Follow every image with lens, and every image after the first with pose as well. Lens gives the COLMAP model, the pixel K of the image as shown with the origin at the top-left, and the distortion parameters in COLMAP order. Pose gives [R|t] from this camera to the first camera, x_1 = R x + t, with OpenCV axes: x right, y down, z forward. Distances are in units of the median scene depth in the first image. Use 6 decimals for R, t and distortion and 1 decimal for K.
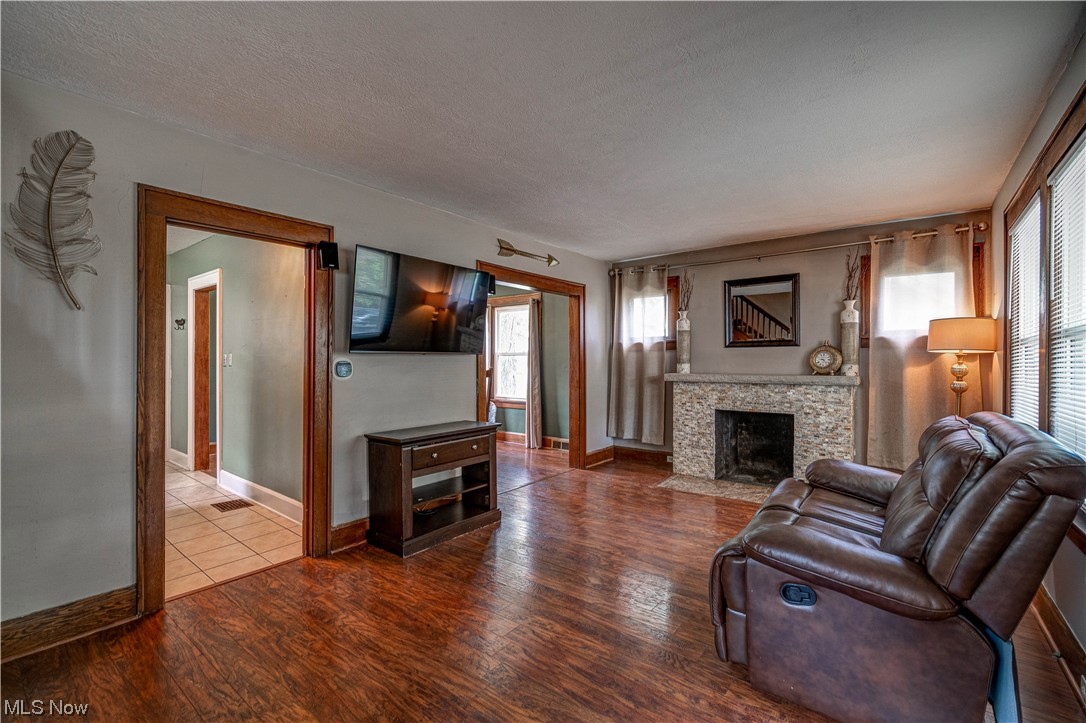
lens RADIAL K [[464.8, 0, 548.1], [0, 464.8, 358.2], [0, 0, 1]] dist [-0.010516, 0.002124]
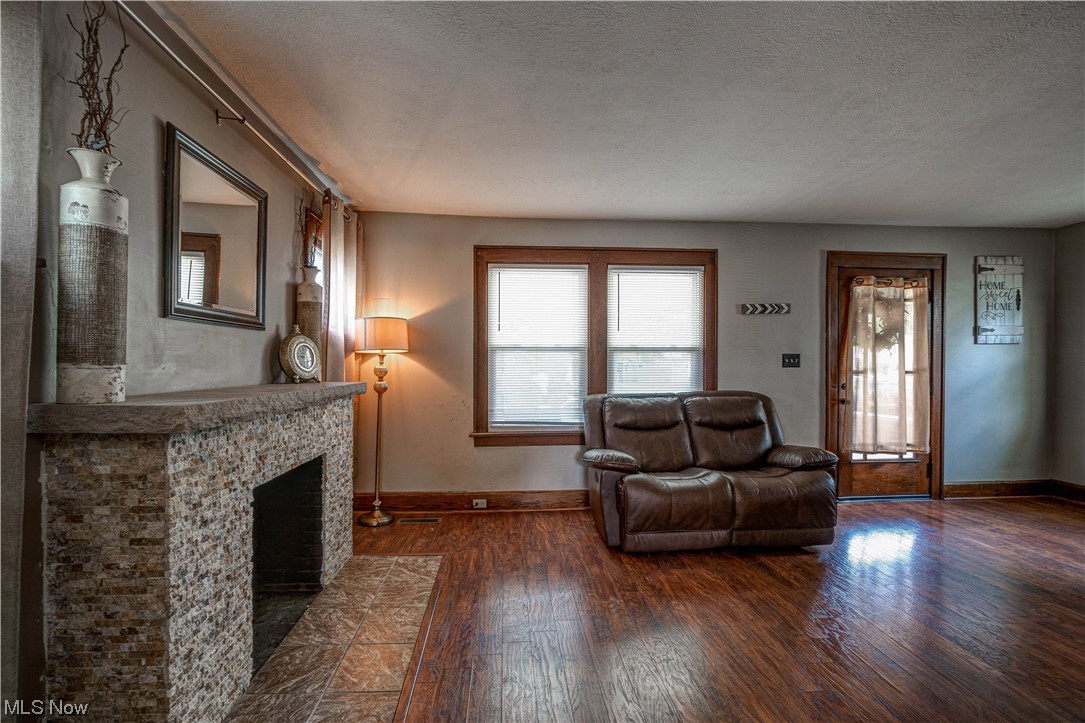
lens RADIAL K [[464.3, 0, 546.3], [0, 464.3, 367.2], [0, 0, 1]] dist [-0.010516, 0.002124]
pose [[-0.671083, -0.006897, 0.741350, -0.064959], [-0.007954, 0.999966, 0.002103, 0.011745], [-0.741339, -0.004486, -0.671115, 1.101380]]
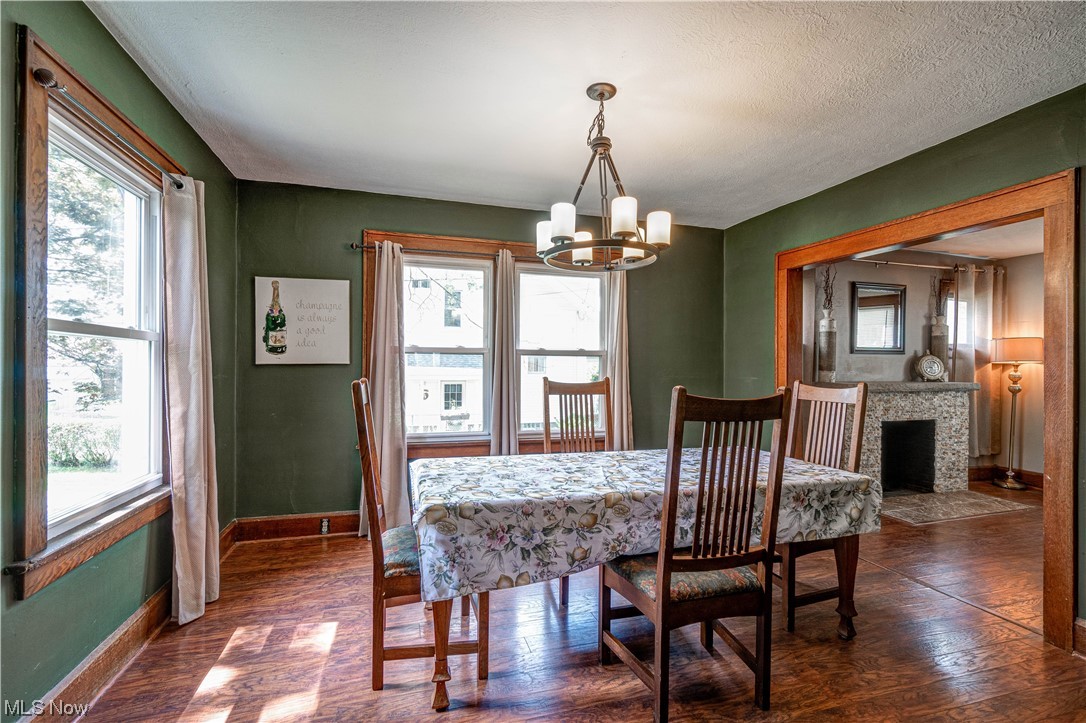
lens RADIAL K [[464.8, 0, 539.6], [0, 464.8, 364.8], [0, 0, 1]] dist [-0.010516, 0.002124]
pose [[0.605202, 0.004737, 0.796058, -0.789782], [-0.010680, 0.999941, 0.002169, 0.004110], [-0.796000, -0.009815, 0.605217, 1.011946]]
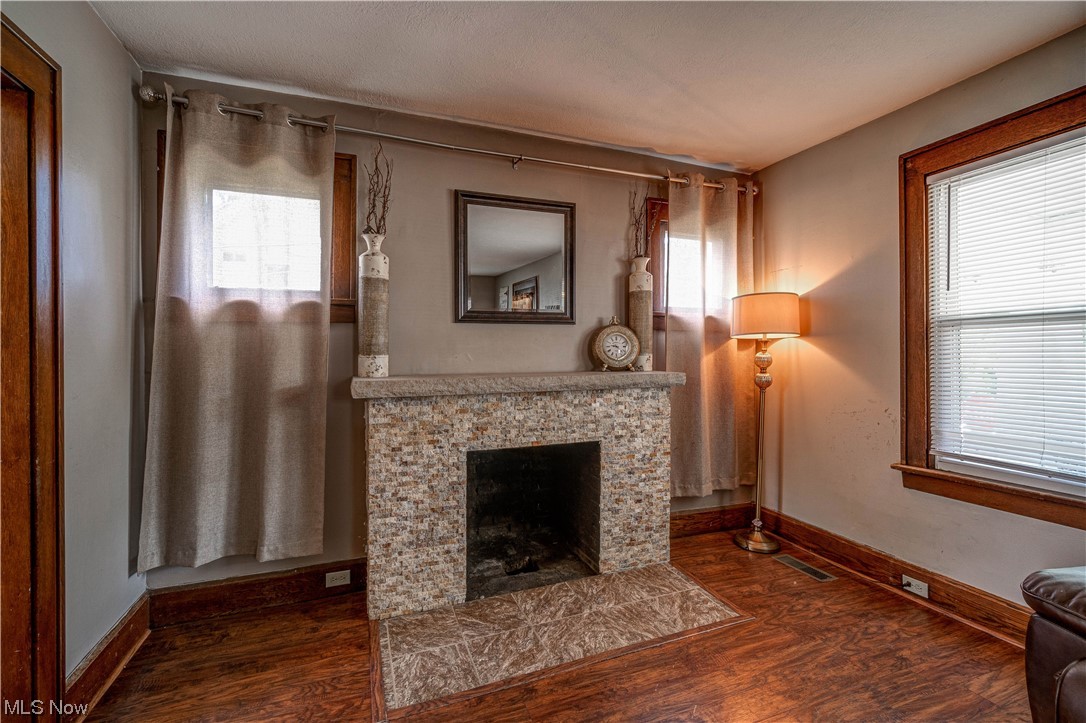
lens RADIAL K [[464.8, 0, 537.5], [0, 464.8, 352.4], [0, 0, 1]] dist [-0.010516, 0.002124]
pose [[0.530682, -0.000197, 0.847571, 0.001531], [0.001188, 0.999999, -0.000511, 0.010500], [-0.847570, 0.001278, 0.530682, 0.710468]]
